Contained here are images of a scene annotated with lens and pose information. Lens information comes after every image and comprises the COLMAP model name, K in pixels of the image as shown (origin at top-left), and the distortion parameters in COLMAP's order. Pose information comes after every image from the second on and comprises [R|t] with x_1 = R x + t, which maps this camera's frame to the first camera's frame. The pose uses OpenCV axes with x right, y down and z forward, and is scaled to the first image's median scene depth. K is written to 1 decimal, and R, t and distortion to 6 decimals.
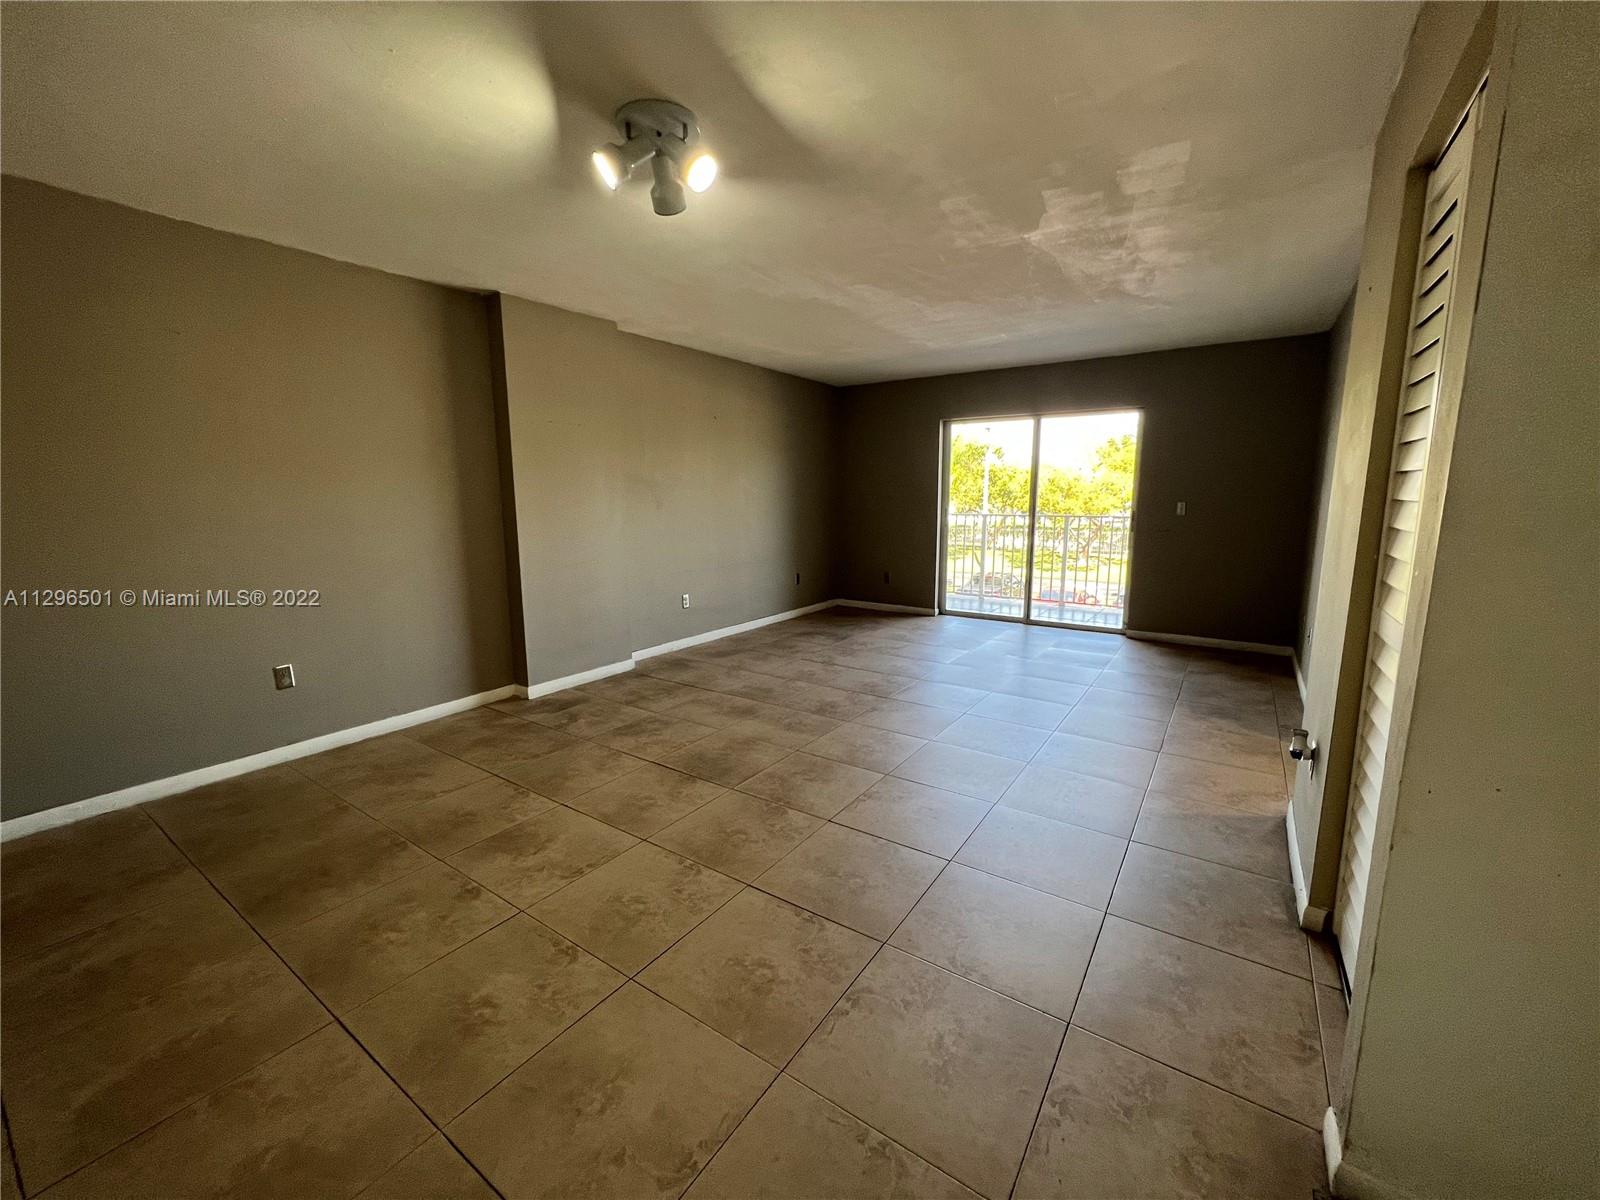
lens RADIAL K [[642.9, 0, 801.5], [0, 642.9, 594.0], [0, 0, 1]] dist [-0.000508, -0.000157]
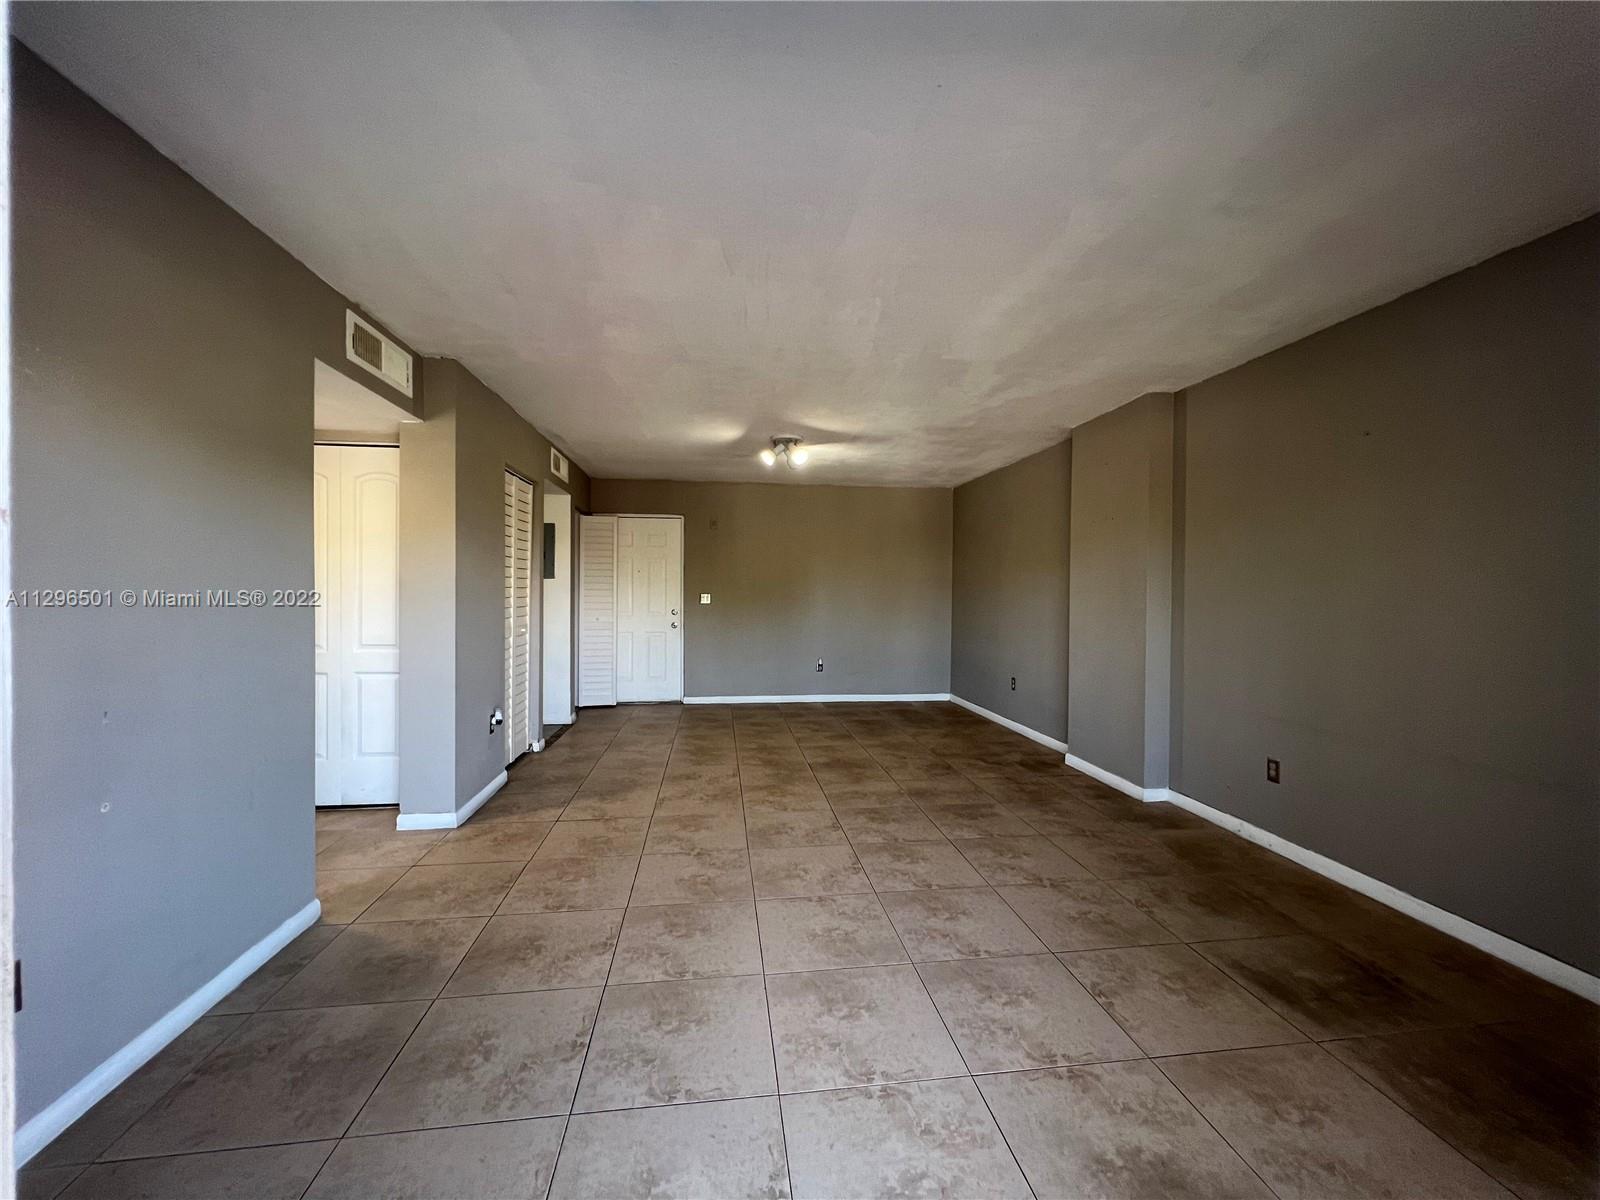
lens RADIAL K [[642.9, 0, 803.7], [0, 642.9, 596.1], [0, 0, 1]] dist [-0.000508, -0.000157]
pose [[-0.745497, 0.005748, -0.666484, 0.737306], [-0.104669, 0.986546, 0.125586, -0.241397], [0.658239, 0.163384, -0.734865, 1.577445]]
